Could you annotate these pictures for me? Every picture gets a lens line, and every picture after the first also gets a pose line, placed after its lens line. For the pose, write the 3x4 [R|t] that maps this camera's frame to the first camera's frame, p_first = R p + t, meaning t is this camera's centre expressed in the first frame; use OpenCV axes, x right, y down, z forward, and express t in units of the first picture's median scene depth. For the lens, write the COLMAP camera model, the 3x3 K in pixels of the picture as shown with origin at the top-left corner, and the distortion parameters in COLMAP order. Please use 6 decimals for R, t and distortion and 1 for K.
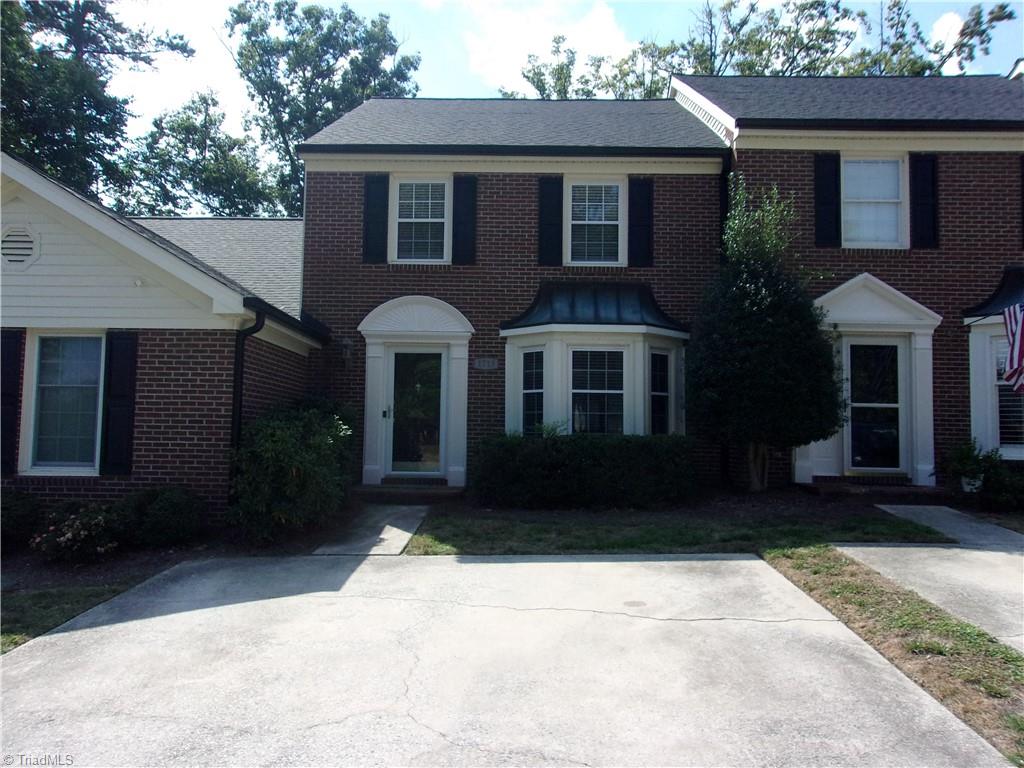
lens RADIAL K [[806.5, 0, 512.2], [0, 806.5, 382.9], [0, 0, 1]] dist [-0.004673, 0.026546]
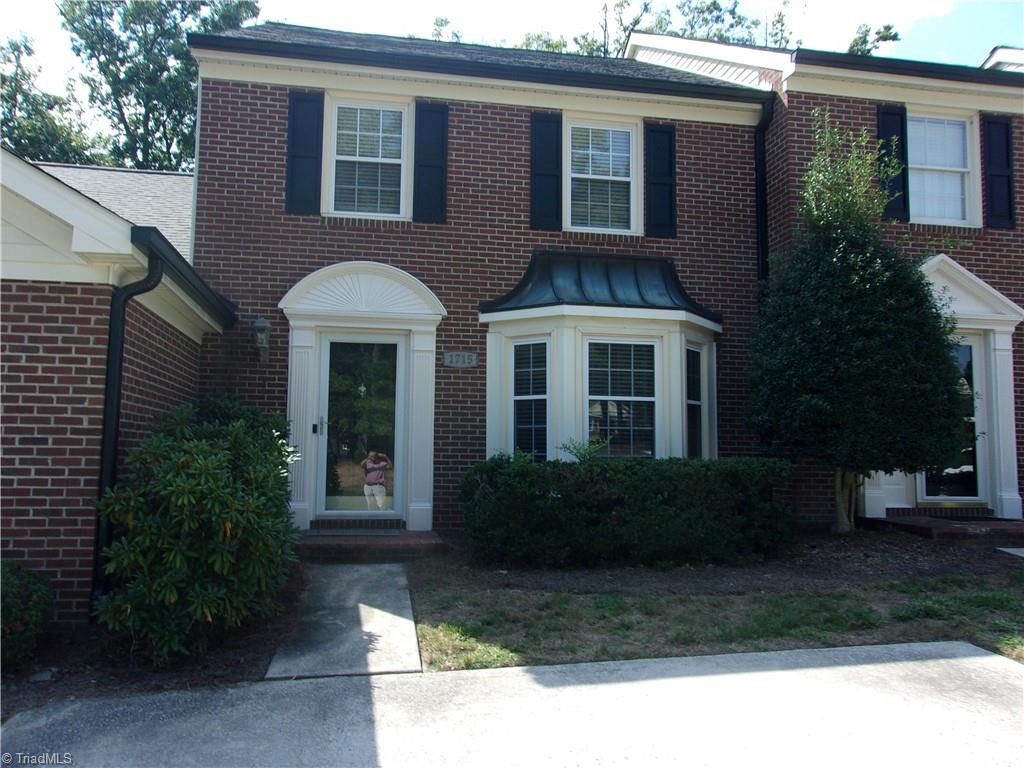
lens RADIAL K [[806.5, 0, 508.9], [0, 806.5, 381.1], [0, 0, 1]] dist [-0.004673, 0.026546]
pose [[0.980272, 0.013767, 0.197172, -0.133847], [-0.009646, 0.999715, -0.021846, 0.011357], [-0.197417, 0.019513, 0.980125, 0.282183]]
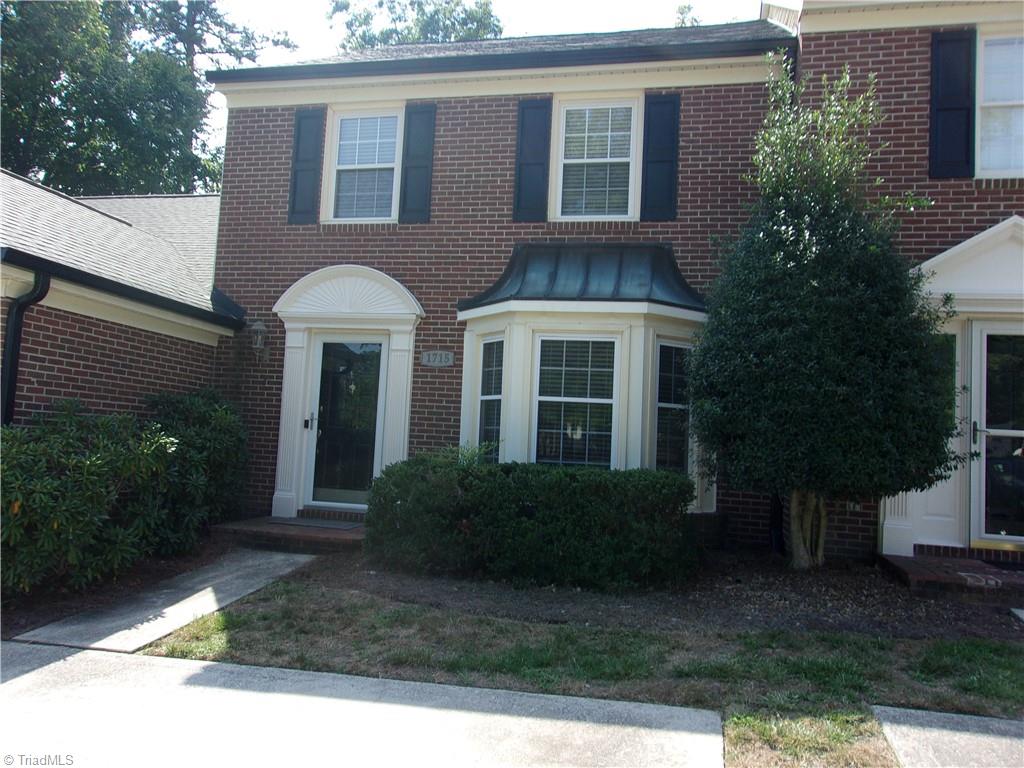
lens RADIAL K [[806.5, 0, 507.7], [0, 806.5, 383.0], [0, 0, 1]] dist [-0.004673, 0.026546]
pose [[0.978896, 0.020717, -0.203305, 0.178780], [-0.023771, 0.999638, -0.012595, 0.005936], [0.202971, 0.017162, 0.979034, 0.307656]]
